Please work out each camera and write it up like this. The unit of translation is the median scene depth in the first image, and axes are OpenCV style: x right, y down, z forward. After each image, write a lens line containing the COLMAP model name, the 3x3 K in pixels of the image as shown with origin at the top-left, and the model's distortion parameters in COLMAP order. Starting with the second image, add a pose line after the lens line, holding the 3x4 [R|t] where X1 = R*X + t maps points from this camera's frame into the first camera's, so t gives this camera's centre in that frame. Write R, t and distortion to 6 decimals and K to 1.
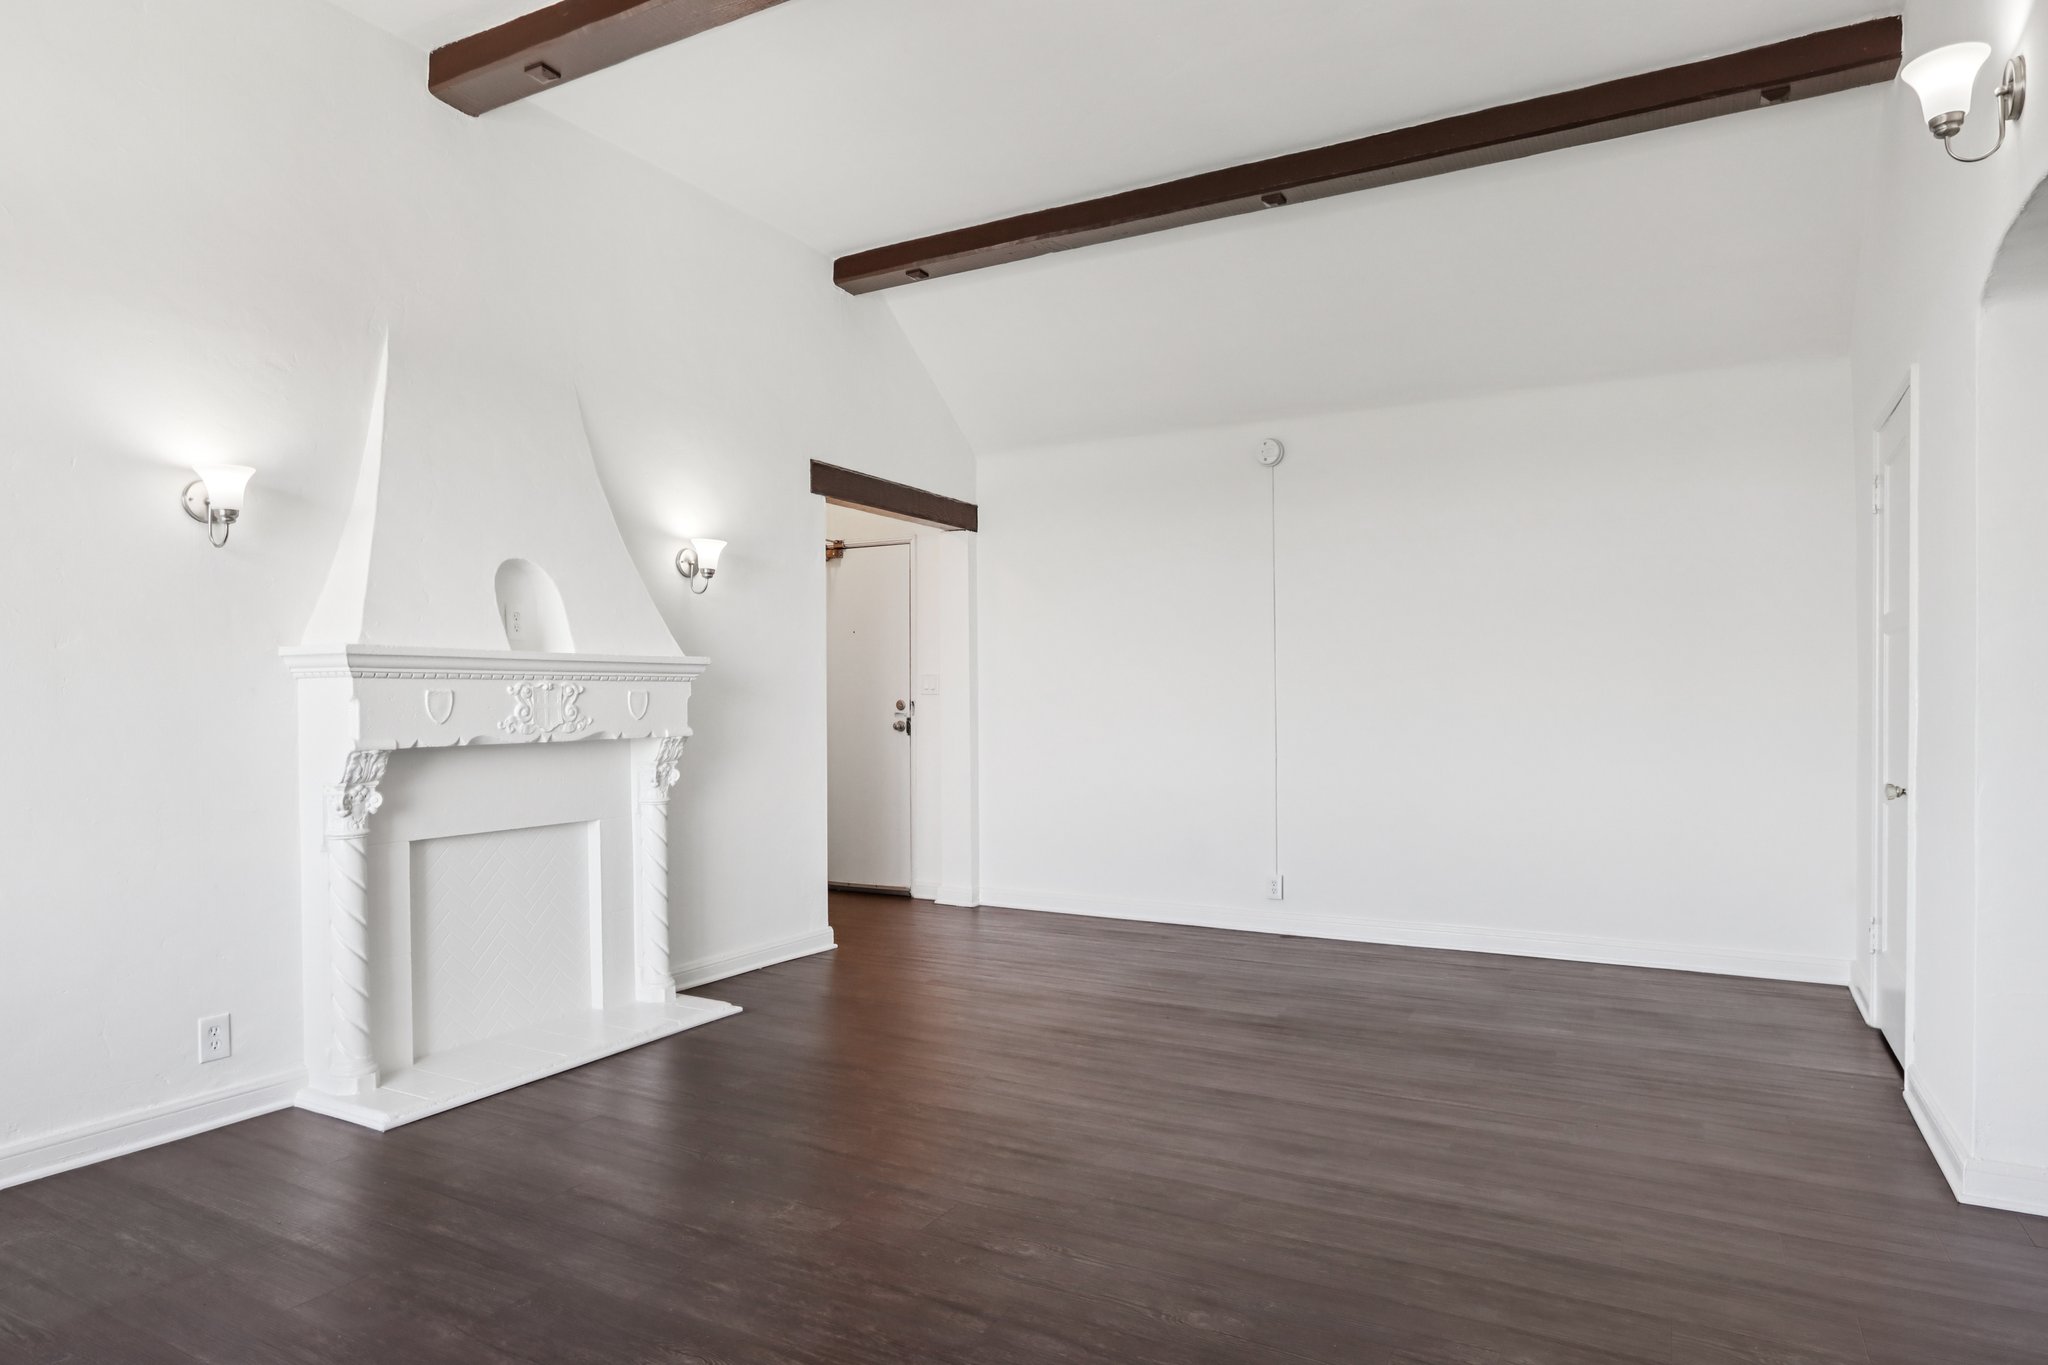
lens RADIAL K [[1207.0, 0, 1029.4], [0, 1207.0, 715.7], [0, 0, 1]] dist [-0.002104, 0.002673]
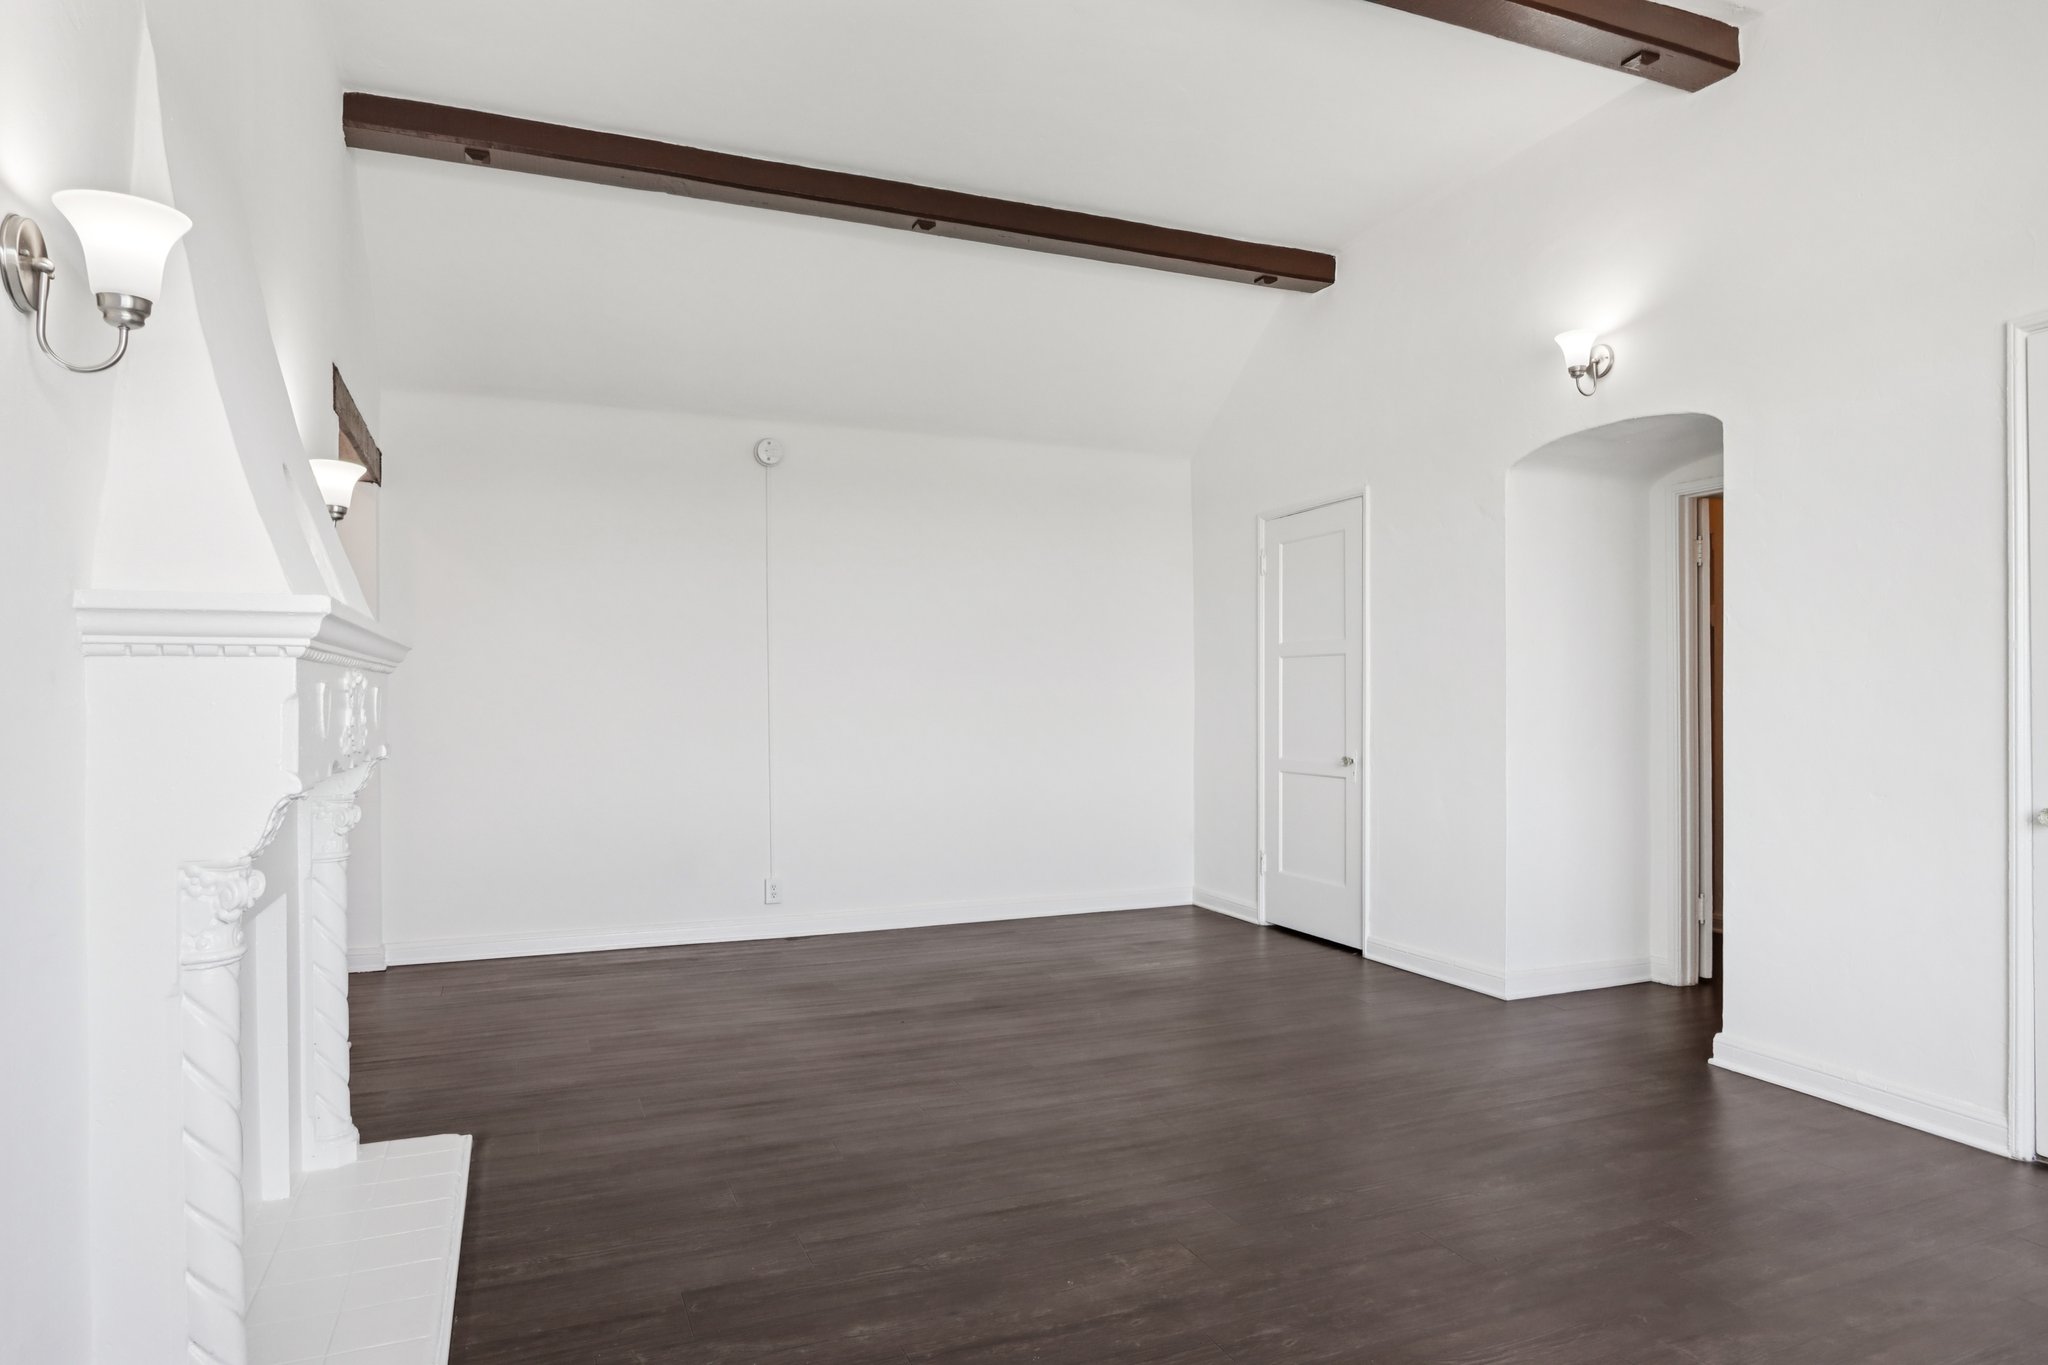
lens RADIAL K [[1188.2, 0, 1025.7], [0, 1188.2, 699.8], [0, 0, 1]] dist [-0.010253, 0.001167]
pose [[0.618007, 0.003001, 0.786167, -0.642338], [0.011040, 0.999861, -0.012496, -0.001056], [-0.786095, 0.016402, 0.617888, 0.341934]]
